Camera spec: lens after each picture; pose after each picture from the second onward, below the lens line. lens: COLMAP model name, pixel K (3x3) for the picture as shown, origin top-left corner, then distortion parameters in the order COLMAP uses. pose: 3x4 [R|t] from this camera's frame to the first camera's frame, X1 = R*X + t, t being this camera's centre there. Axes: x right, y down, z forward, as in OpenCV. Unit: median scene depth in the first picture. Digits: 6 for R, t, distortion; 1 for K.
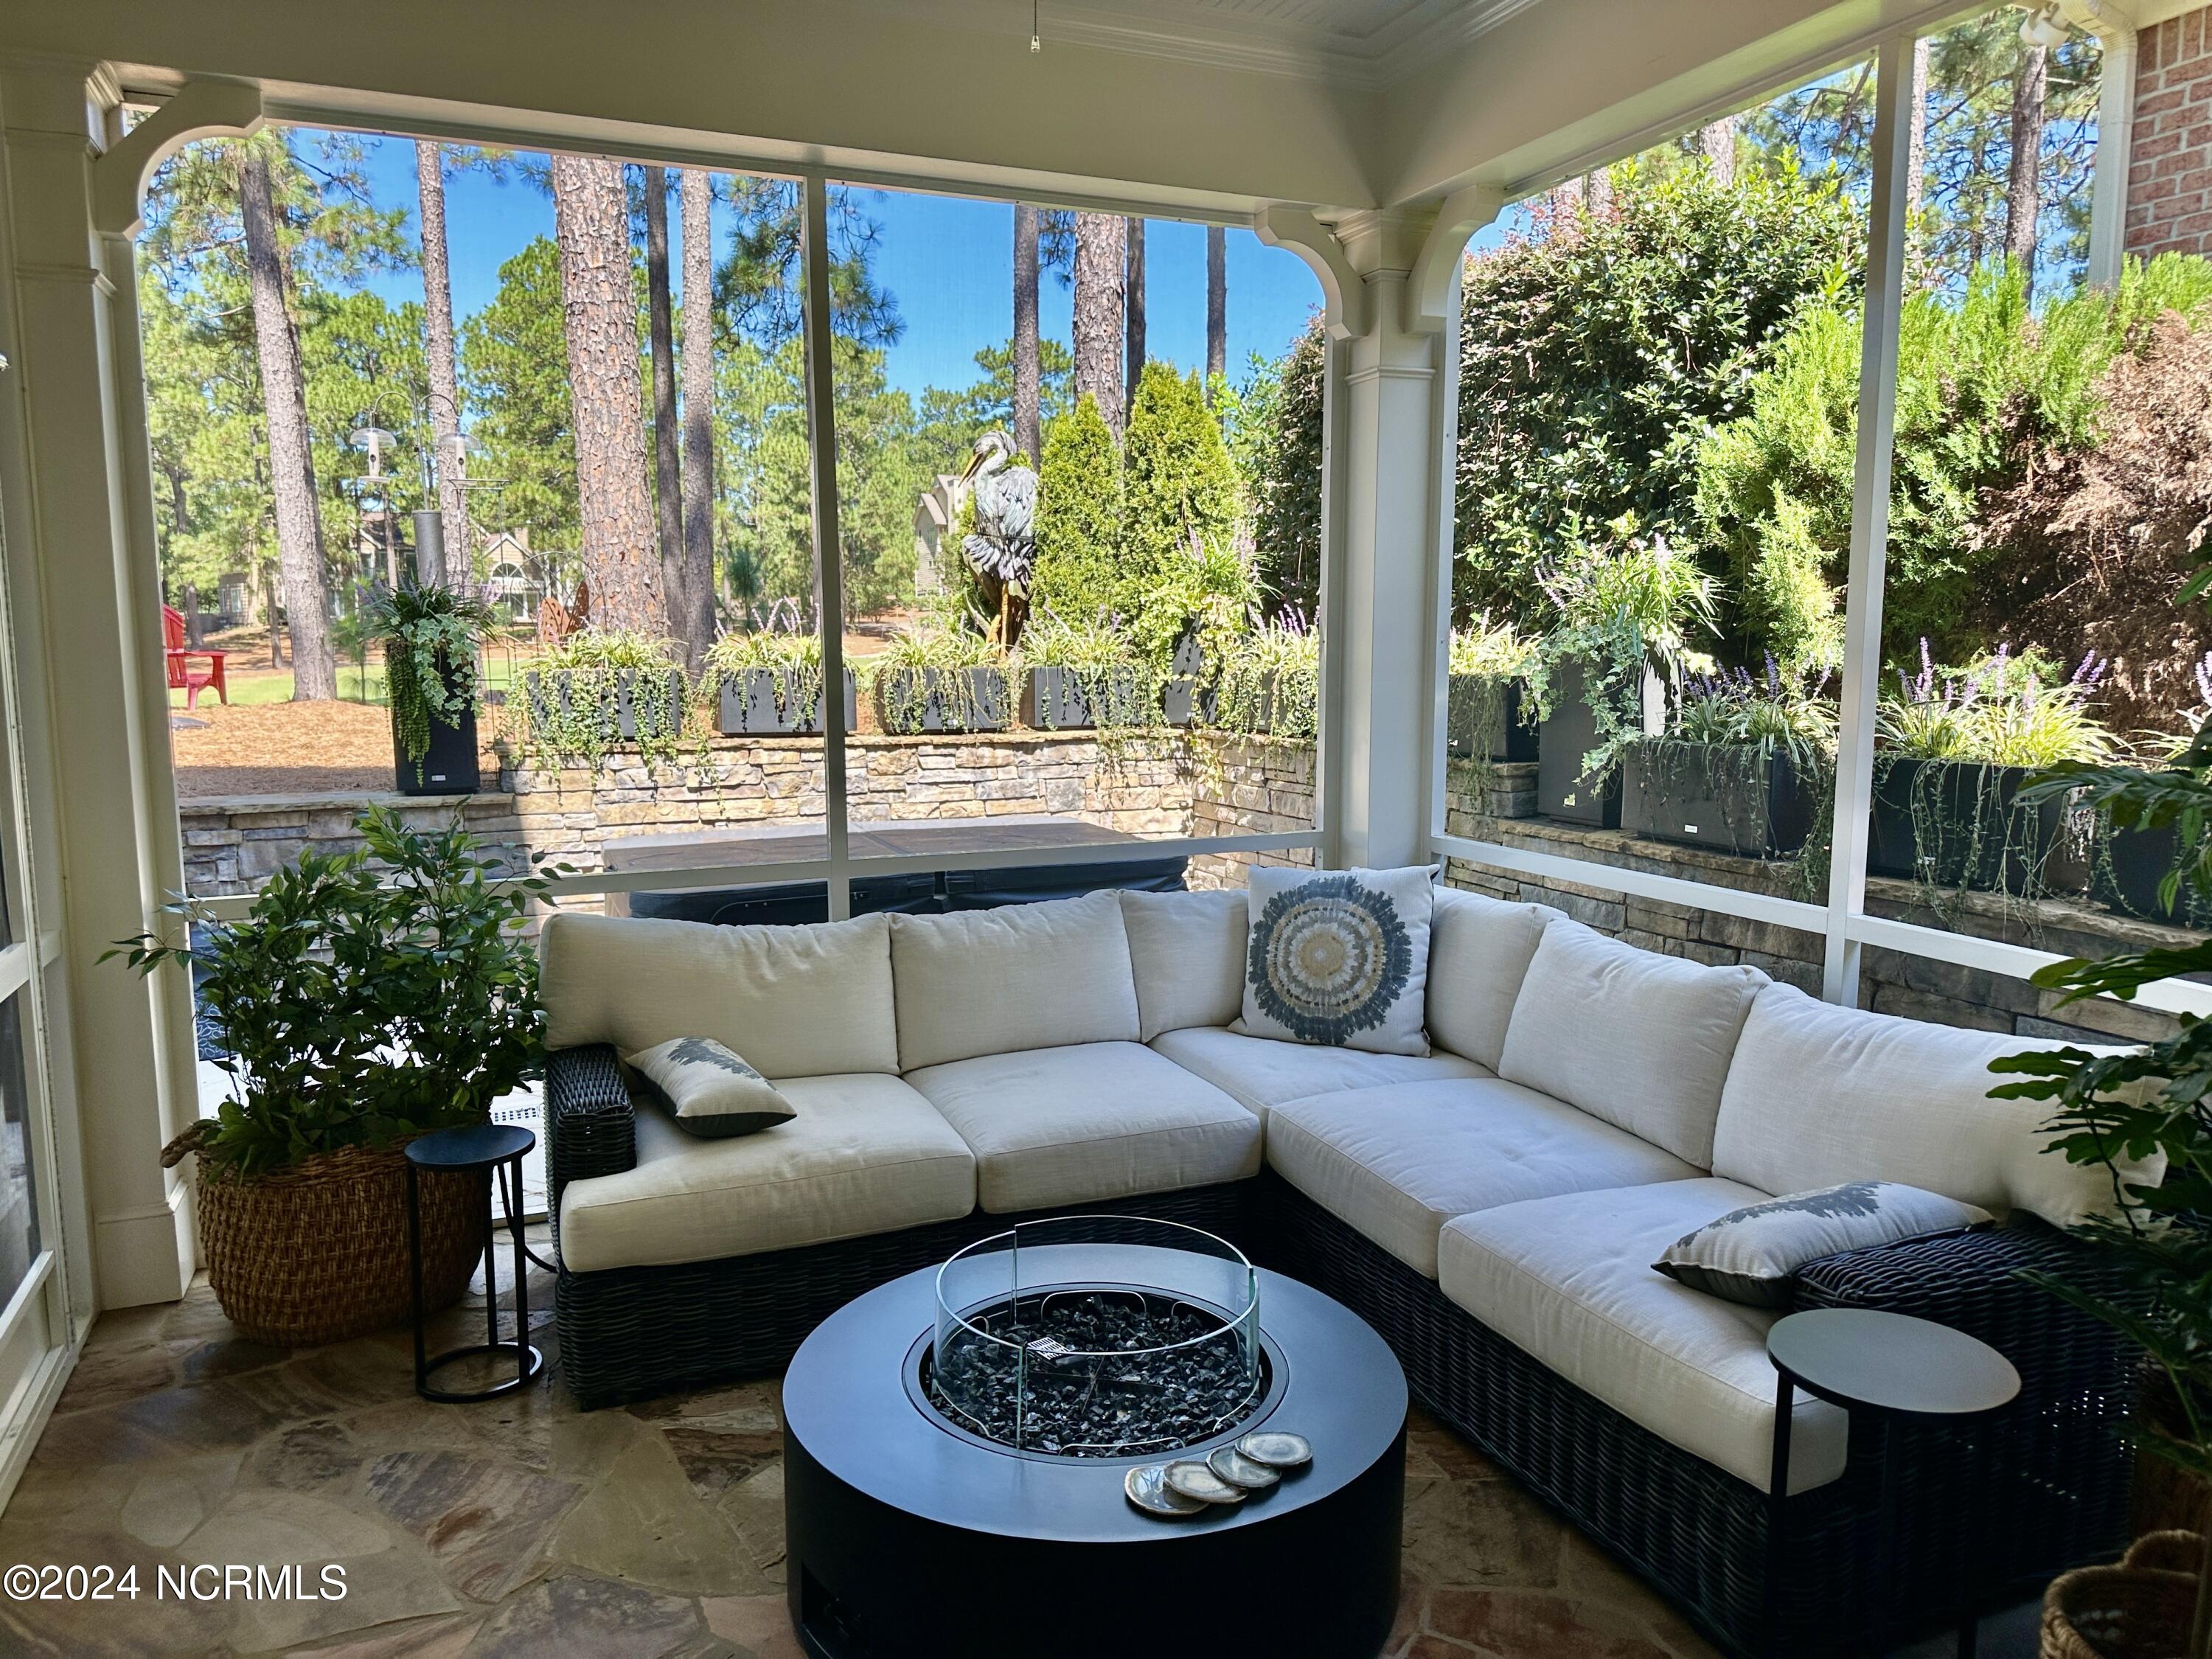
lens RADIAL K [[1549.0, 0, 1121.2], [0, 1549.0, 815.1], [0, 0, 1]] dist [0.066695, -0.089159]
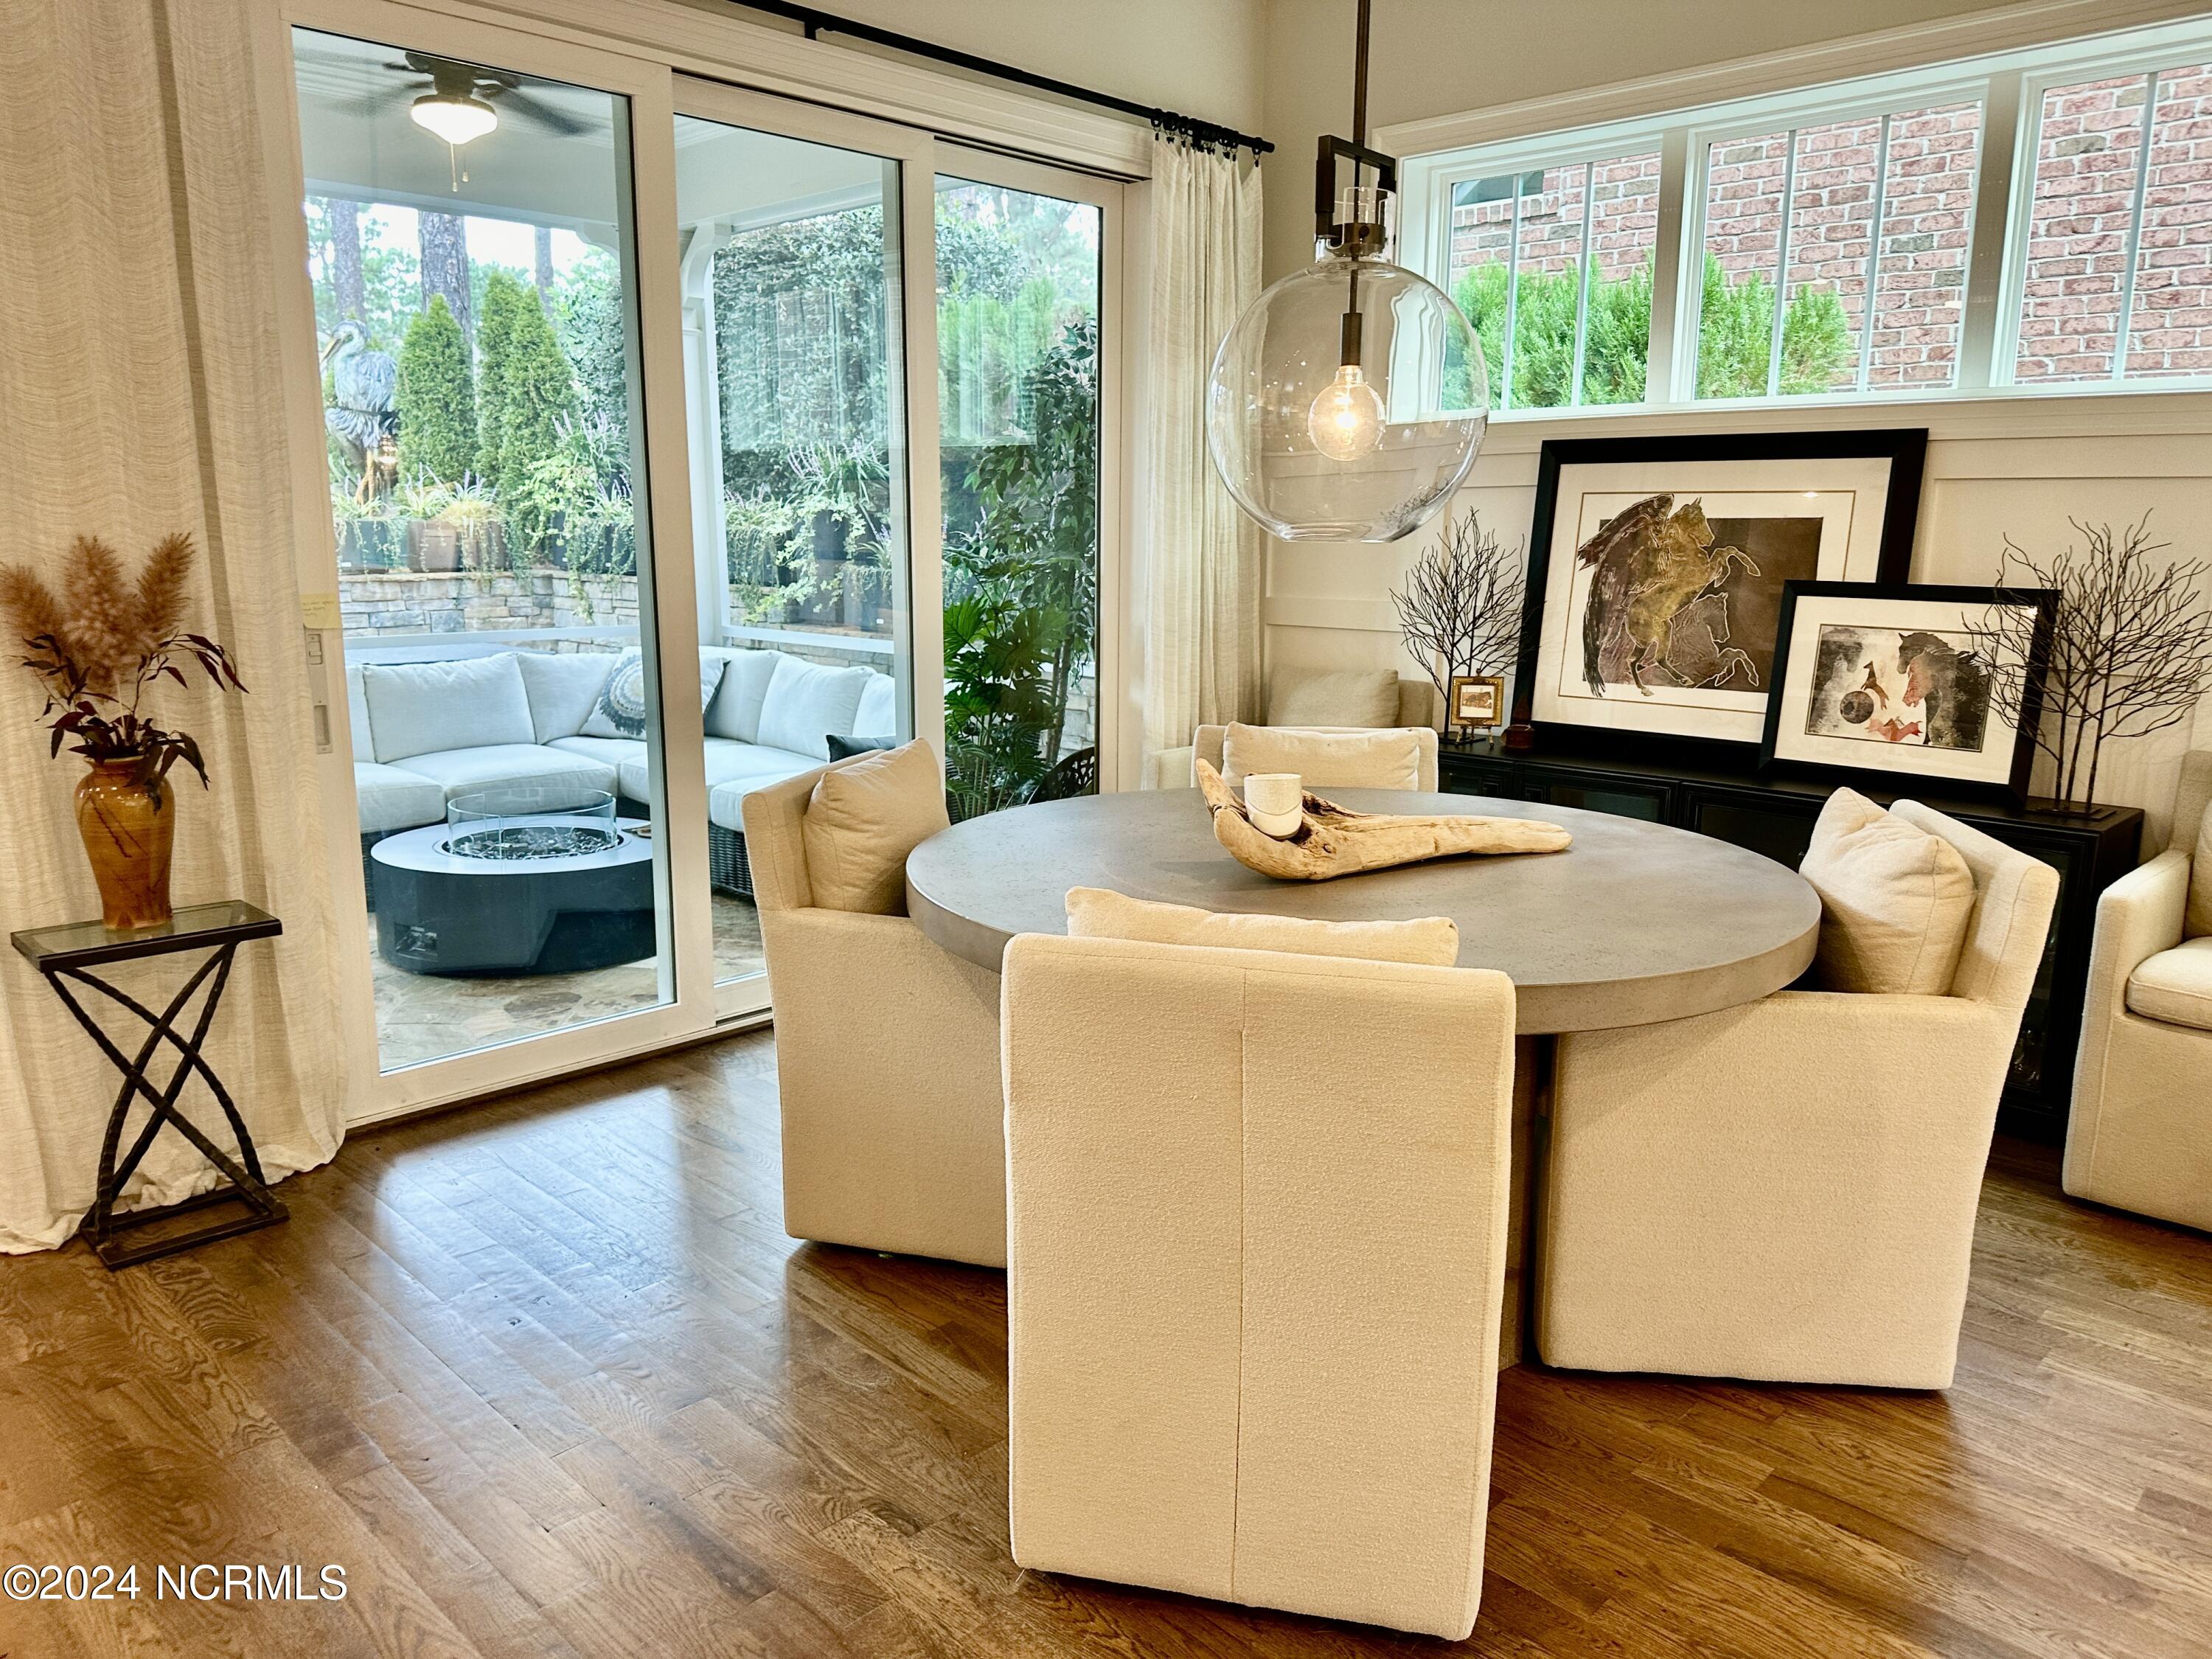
lens RADIAL K [[1549.0, 0, 1115.4], [0, 1549.0, 820.9], [0, 0, 1]] dist [0.066695, -0.089159]
pose [[0.921826, -0.063165, 0.382423, -0.036843], [0.033240, 0.995880, 0.084366, 0.066934], [-0.386177, -0.065059, 0.920128, -0.459406]]
